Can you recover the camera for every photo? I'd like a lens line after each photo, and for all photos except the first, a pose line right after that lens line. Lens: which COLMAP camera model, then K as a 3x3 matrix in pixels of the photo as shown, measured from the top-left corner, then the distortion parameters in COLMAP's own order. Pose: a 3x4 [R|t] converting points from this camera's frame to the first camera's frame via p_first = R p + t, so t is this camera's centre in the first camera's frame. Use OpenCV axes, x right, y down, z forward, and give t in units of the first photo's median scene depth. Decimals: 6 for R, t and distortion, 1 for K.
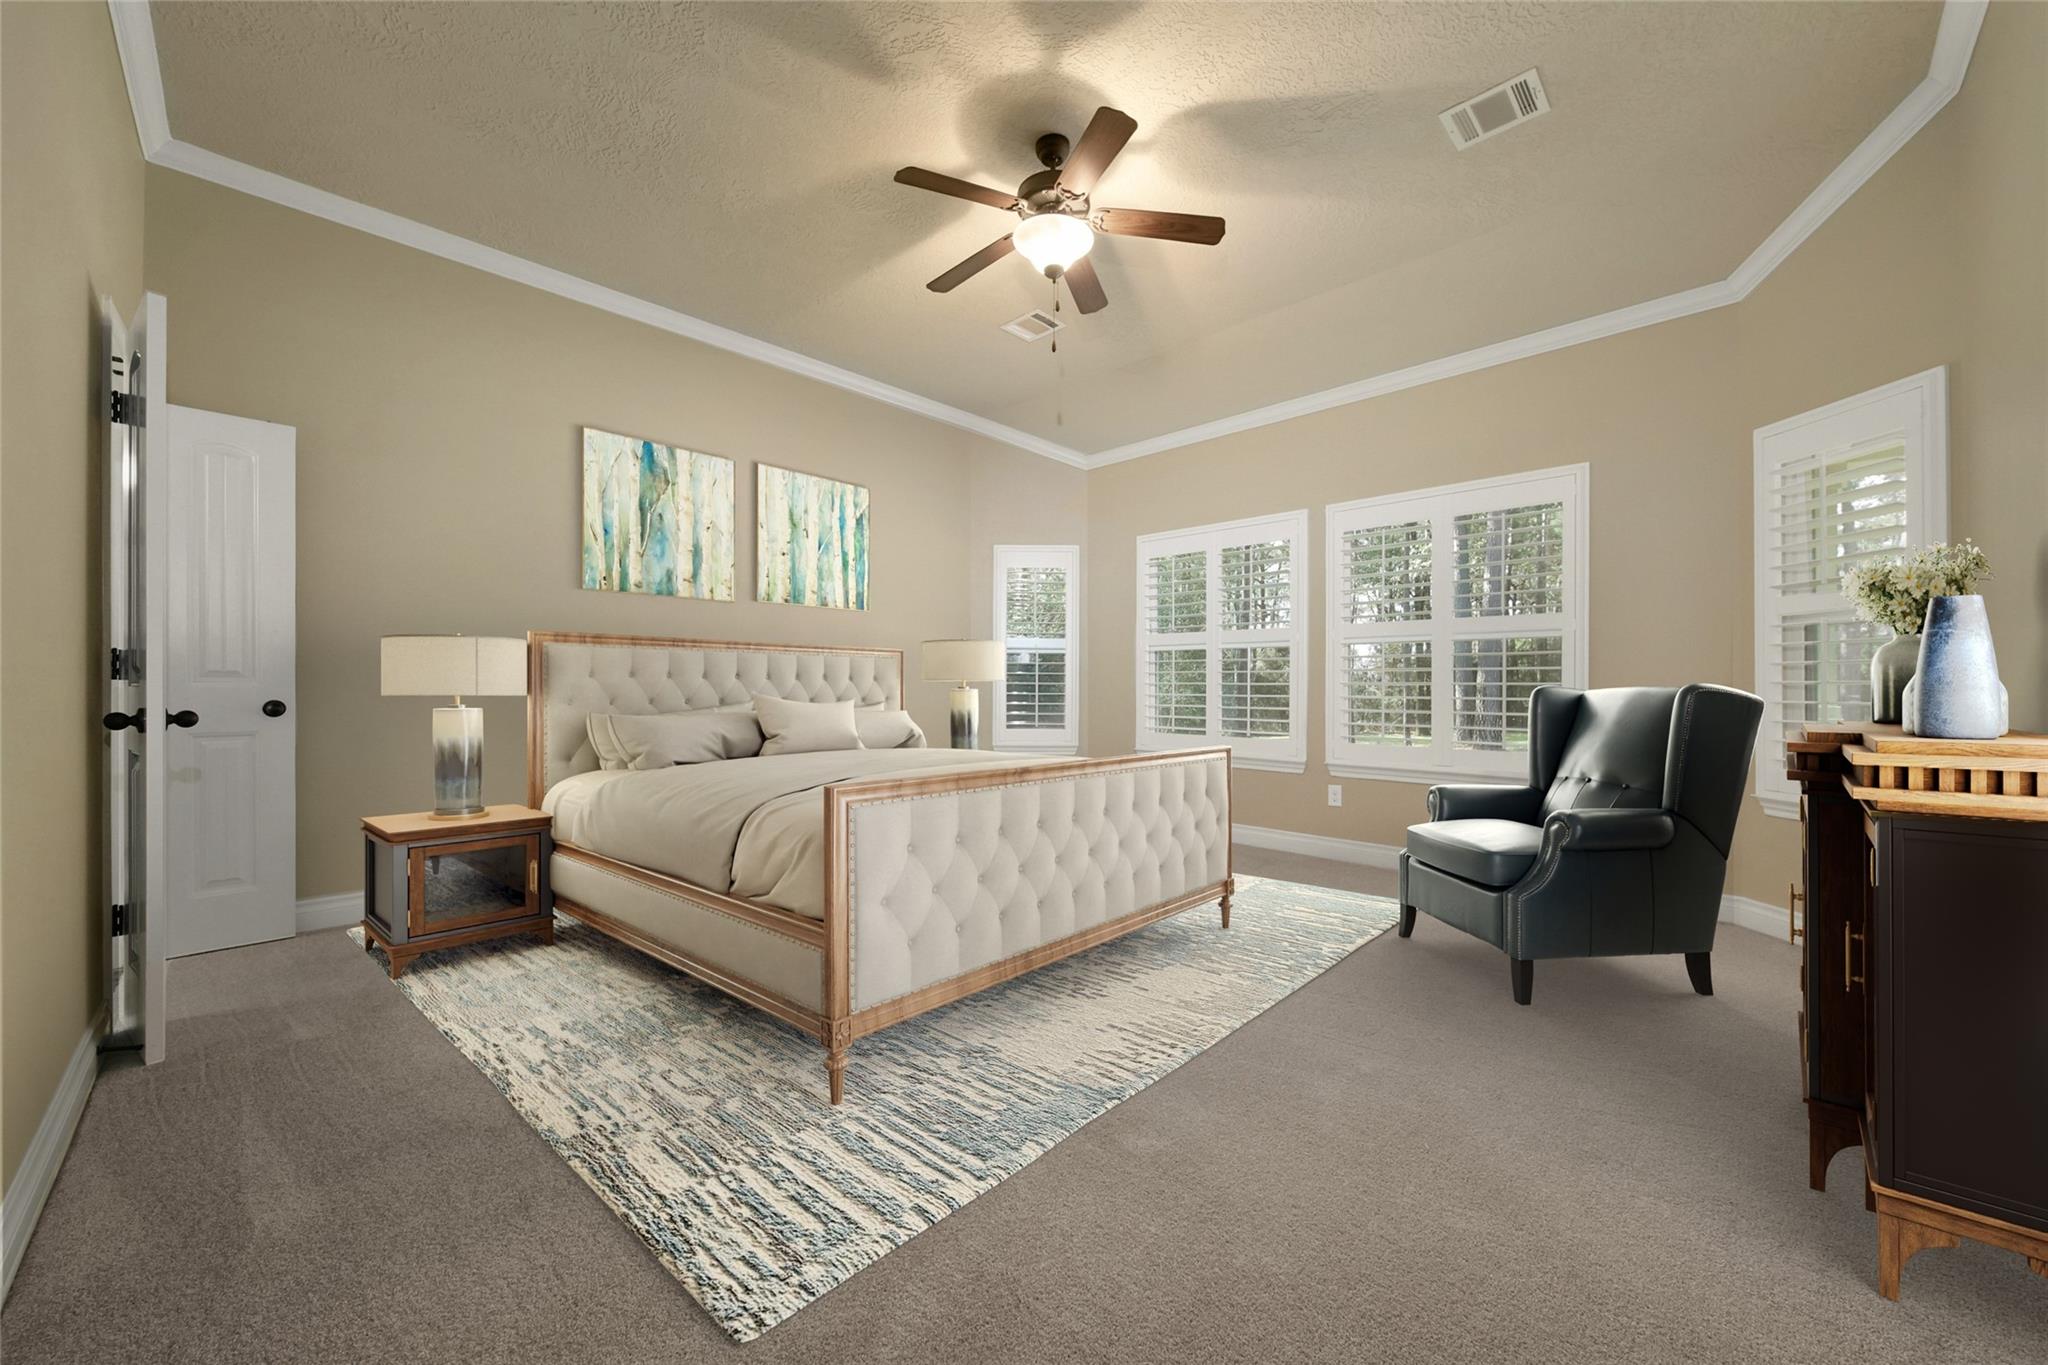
lens RADIAL K [[810.1, 0, 1029.5], [0, 810.1, 688.1], [0, 0, 1]] dist [-0.002176, -0.000138]
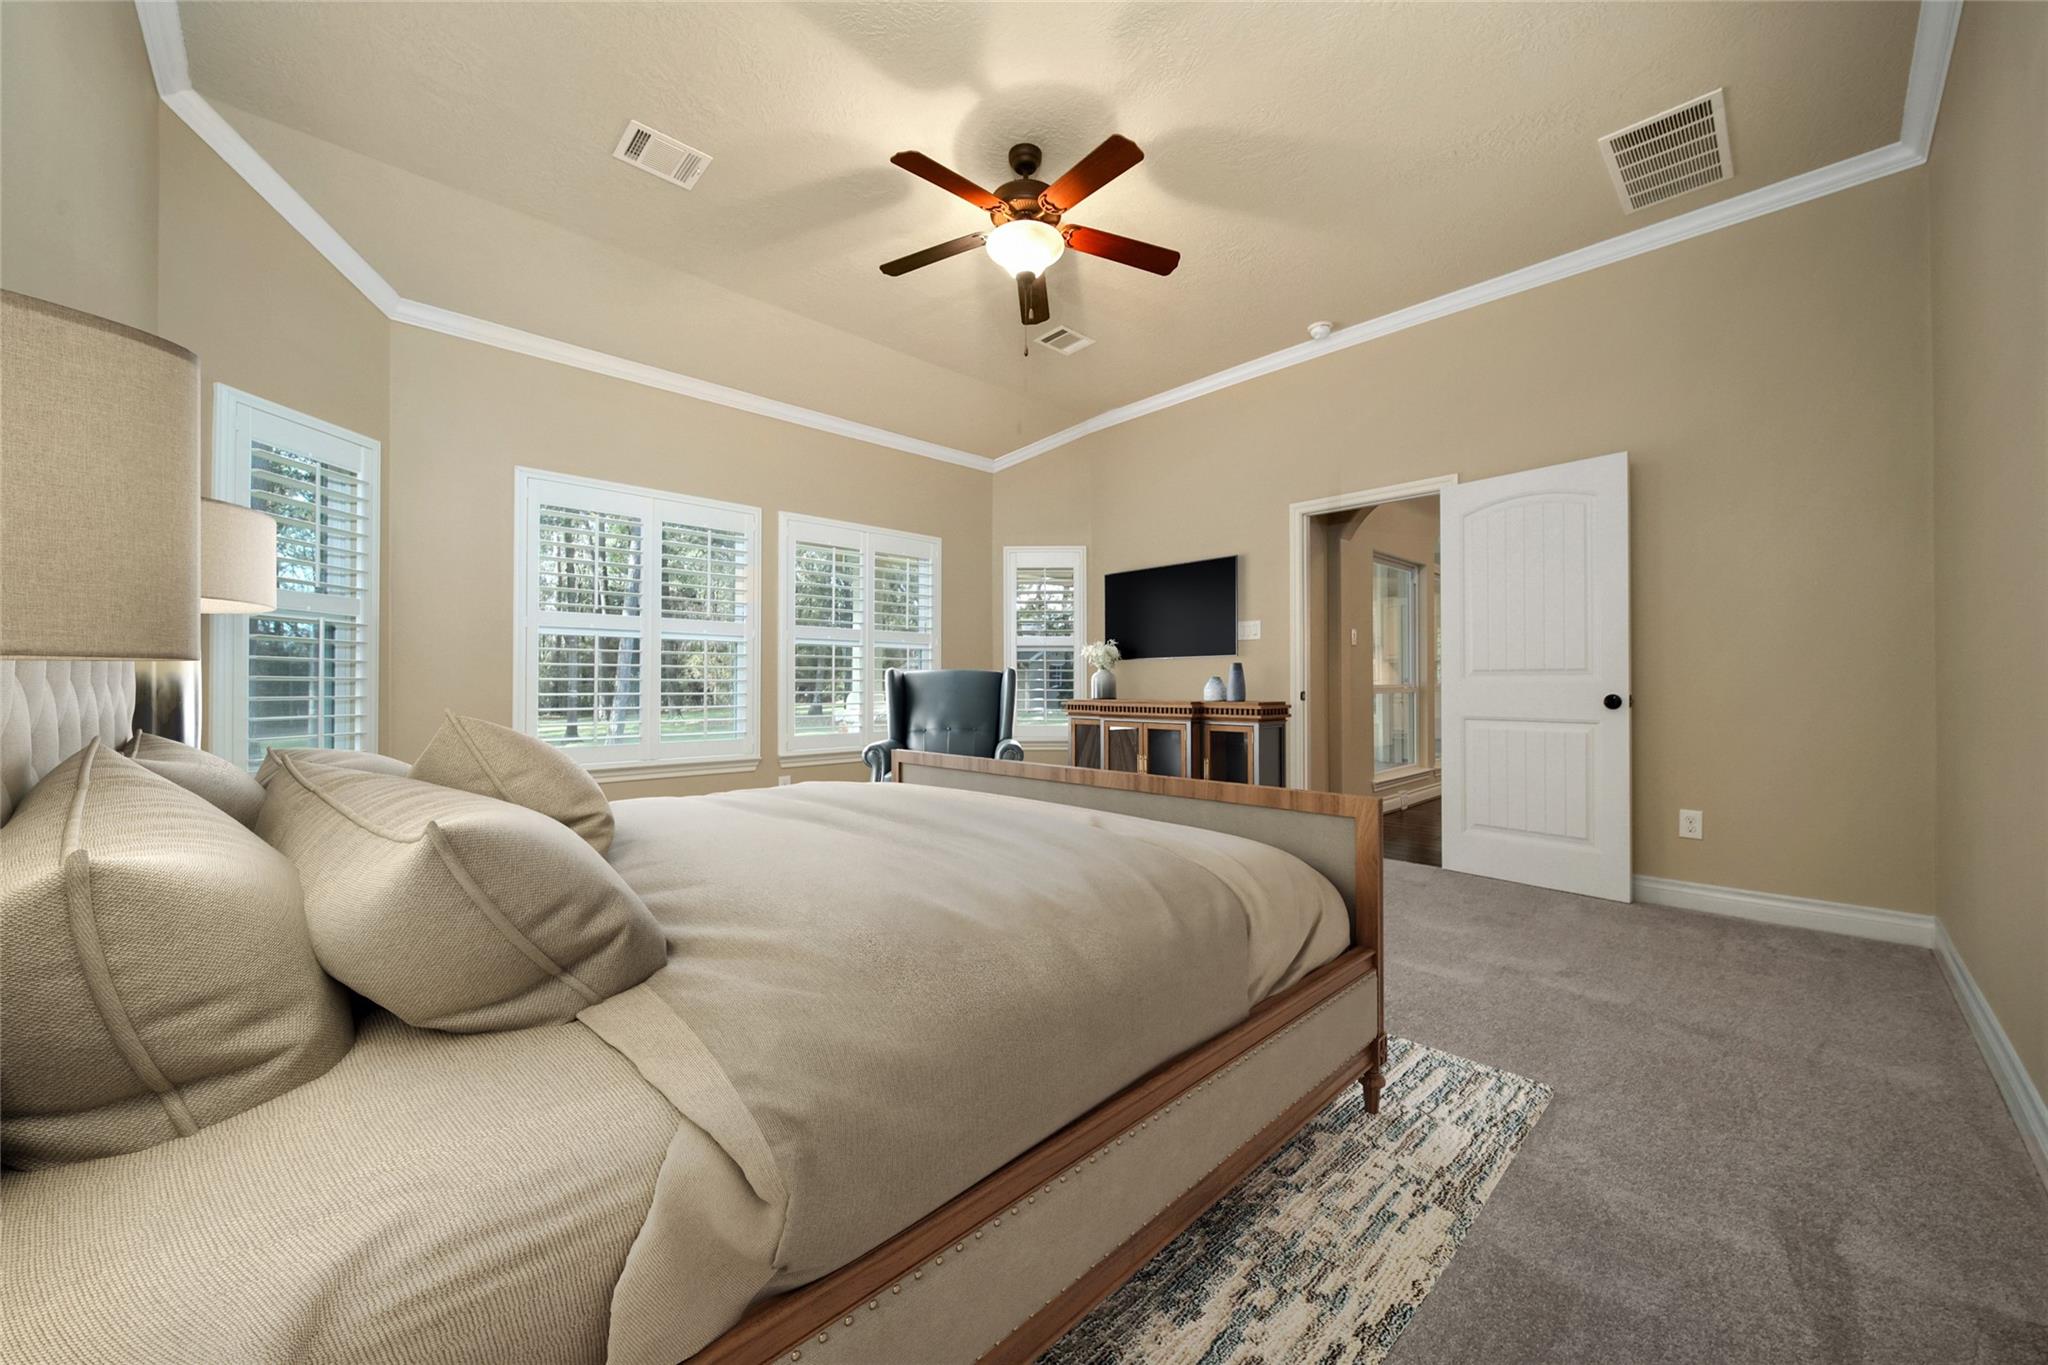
lens RADIAL K [[761.4, 0, 1033.9], [0, 761.4, 686.1], [0, 0, 1]] dist [-0.005379, -0.000072]
pose [[0.075032, 0.007311, 0.997154, -1.247738], [-0.011104, 0.999917, -0.006496, 0.012481], [-0.997119, -0.010586, 0.075107, 1.231946]]
